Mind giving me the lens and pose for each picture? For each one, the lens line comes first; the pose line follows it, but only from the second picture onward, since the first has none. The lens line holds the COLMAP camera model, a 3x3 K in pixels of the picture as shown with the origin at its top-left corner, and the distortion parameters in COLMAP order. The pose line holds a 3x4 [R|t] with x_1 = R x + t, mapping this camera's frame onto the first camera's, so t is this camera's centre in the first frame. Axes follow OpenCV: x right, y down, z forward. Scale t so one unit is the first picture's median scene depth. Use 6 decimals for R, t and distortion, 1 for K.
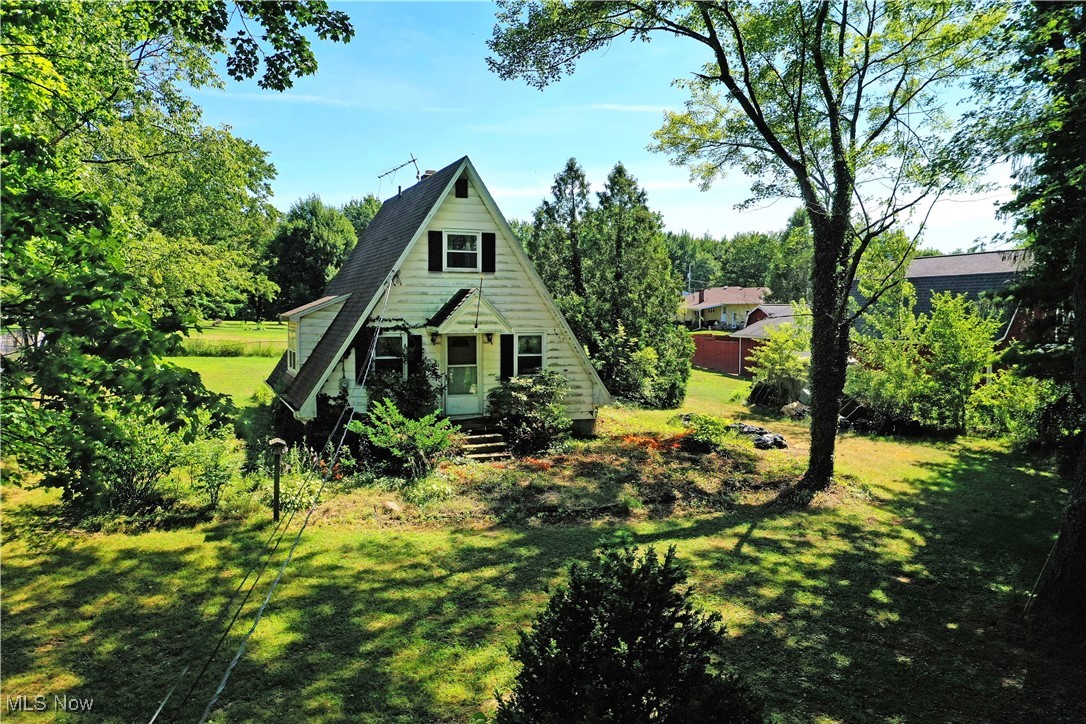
lens RADIAL K [[864.2, 0, 539.4], [0, 864.2, 359.5], [0, 0, 1]] dist [0.018356, 0.004034]
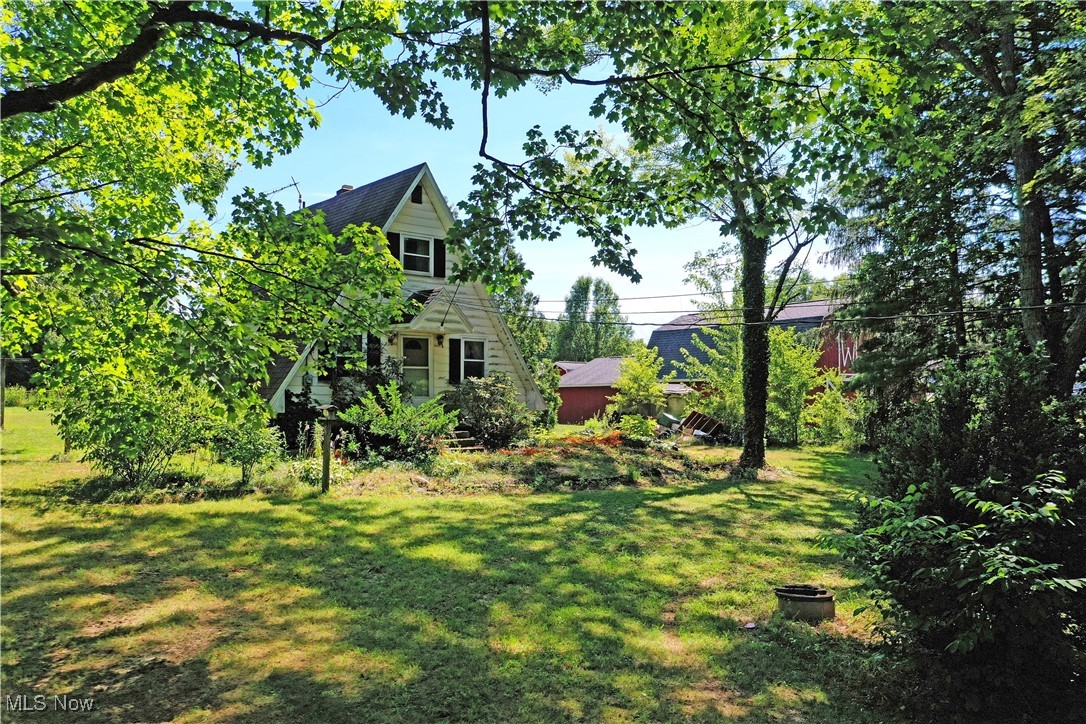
lens RADIAL K [[864.2, 0, 539.4], [0, 864.2, 359.5], [0, 0, 1]] dist [0.018356, 0.004034]
pose [[0.946803, 0.012355, 0.321576, -0.282392], [0.020442, 0.994936, -0.098413, 0.101879], [-0.321163, 0.099751, 0.941756, 0.007853]]
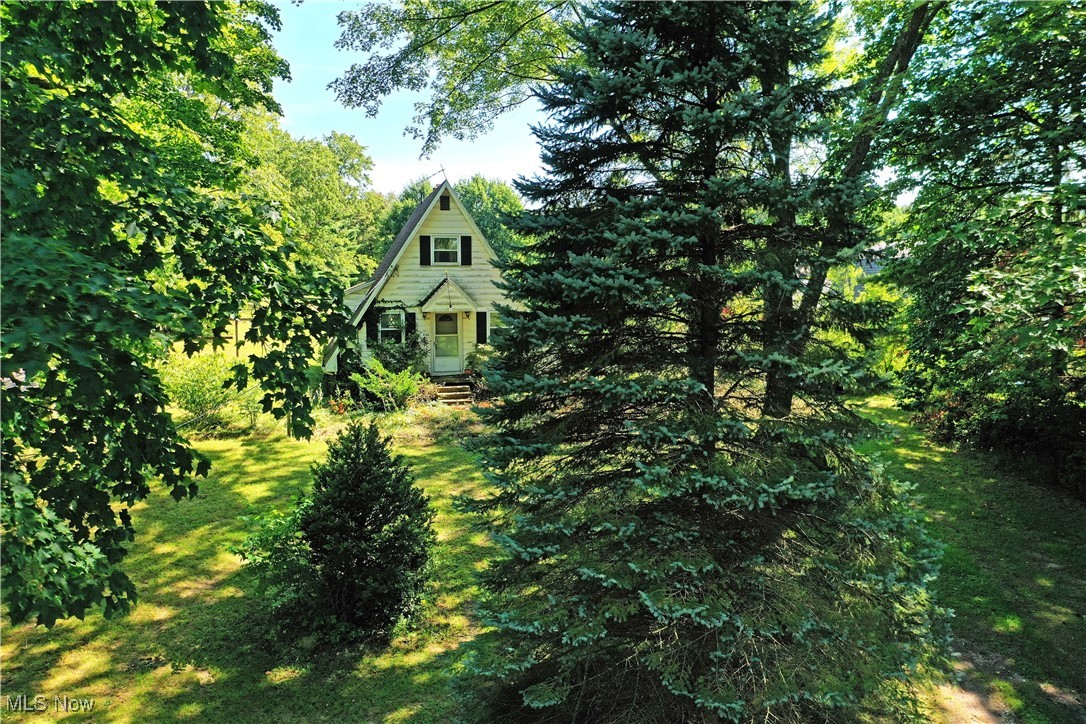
lens RADIAL K [[864.2, 0, 539.4], [0, 864.2, 359.5], [0, 0, 1]] dist [0.018356, 0.004034]
pose [[0.988151, 0.010716, -0.153113, 0.266361], [-0.004781, 0.999225, 0.039076, -0.008492], [0.153413, -0.037881, 0.987436, -0.317595]]
